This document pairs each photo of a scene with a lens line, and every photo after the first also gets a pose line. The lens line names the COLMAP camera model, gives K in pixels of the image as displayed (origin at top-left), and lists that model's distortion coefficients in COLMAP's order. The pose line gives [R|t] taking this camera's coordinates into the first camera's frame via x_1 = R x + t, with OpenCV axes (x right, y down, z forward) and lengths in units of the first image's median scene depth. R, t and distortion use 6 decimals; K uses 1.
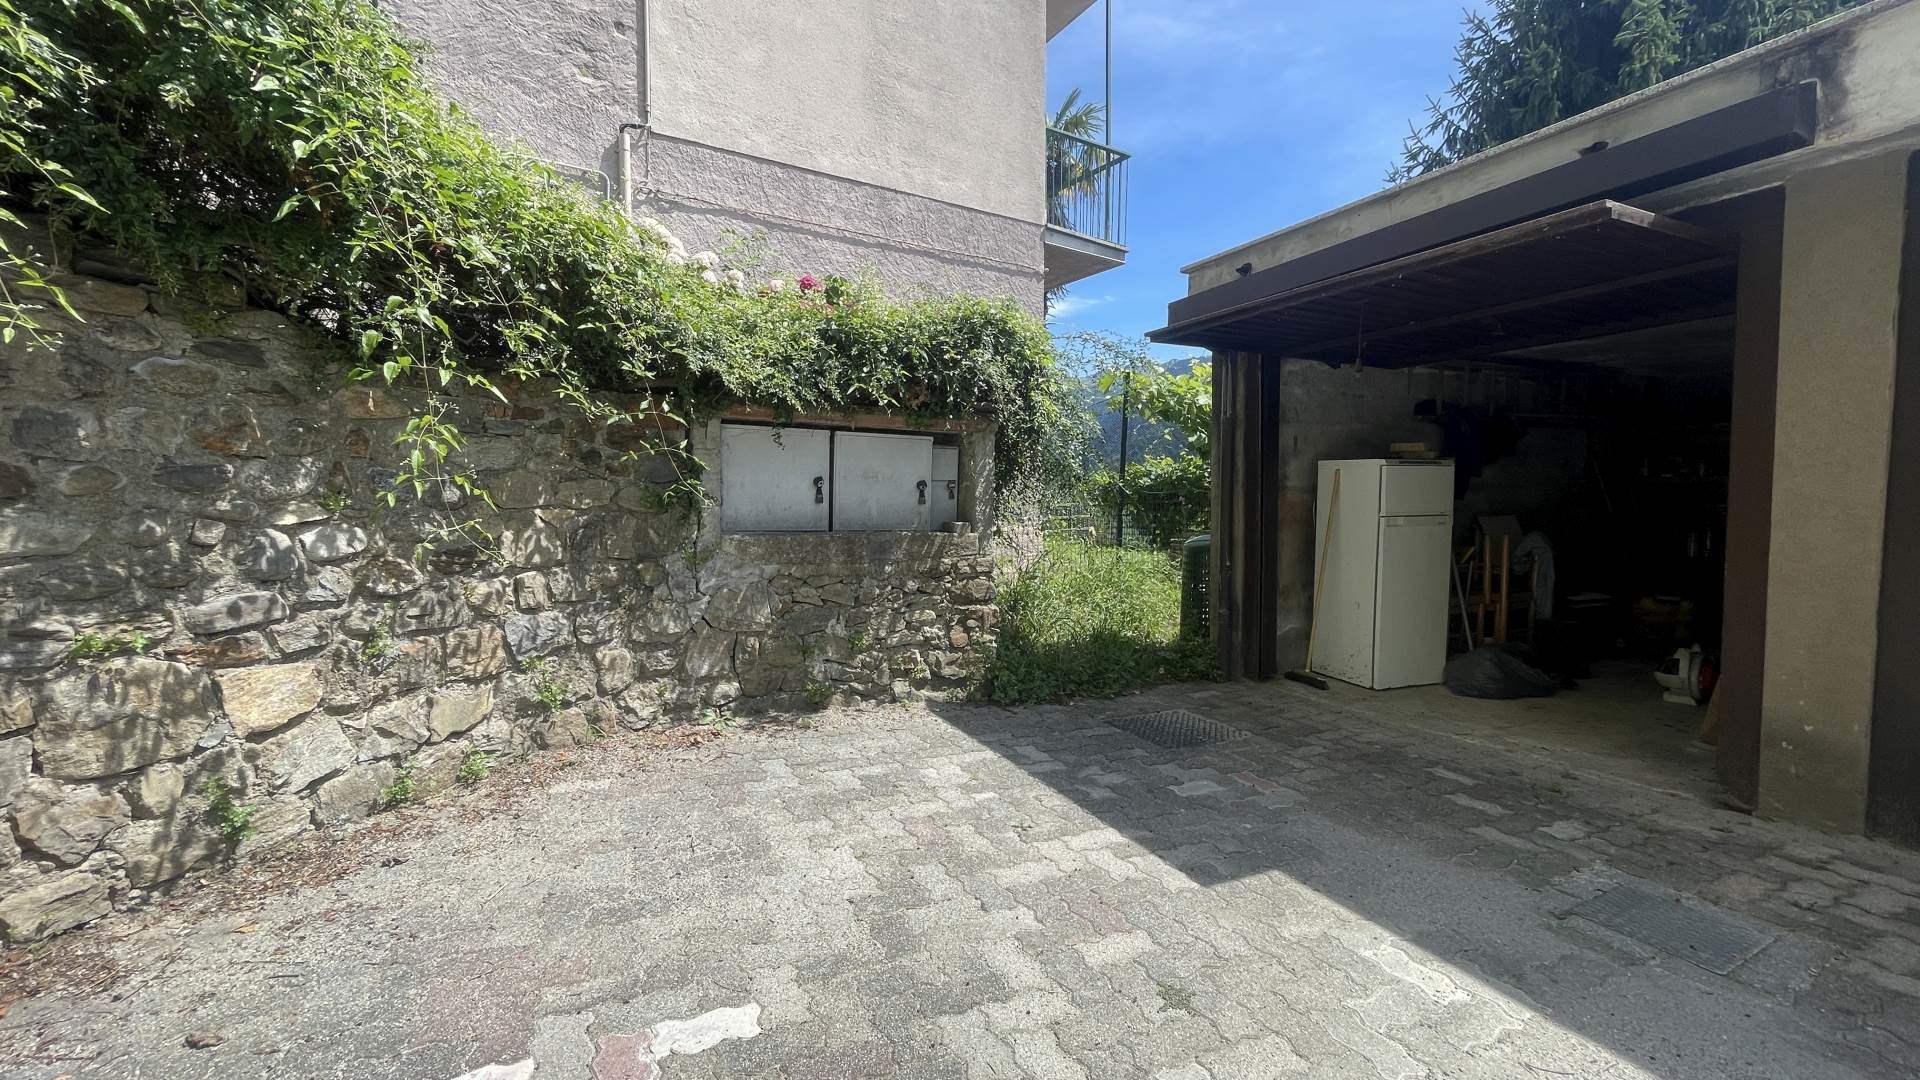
lens RADIAL K [[771.6, 0, 956.8], [0, 771.6, 536.8], [0, 0, 1]] dist [-0.002941, 0.000008]
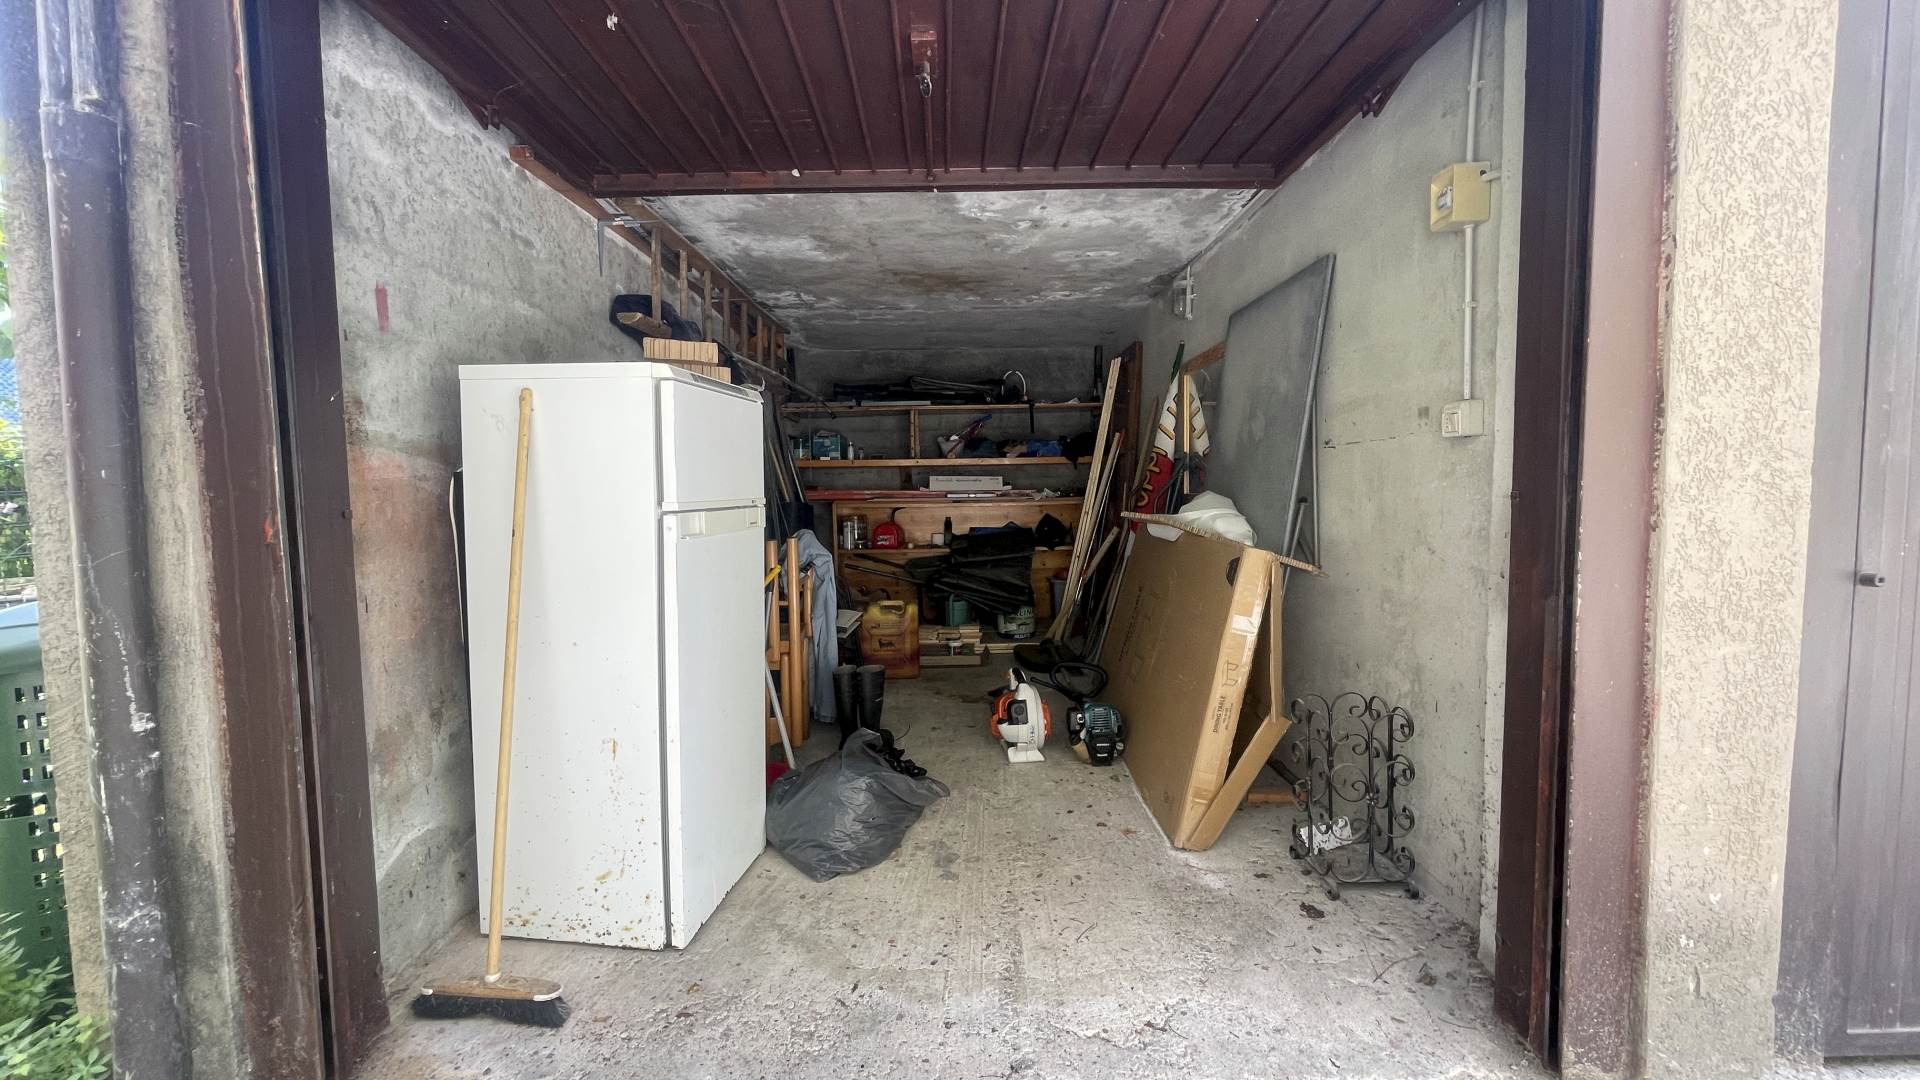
lens RADIAL K [[771.6, 0, 956.8], [0, 771.6, 536.8], [0, 0, 1]] dist [-0.002941, 0.000008]
pose [[0.422707, -0.058094, 0.904402, 0.247053], [0.057630, 0.997647, 0.037147, -0.019446], [-0.904432, 0.036418, 0.425060, 0.667245]]
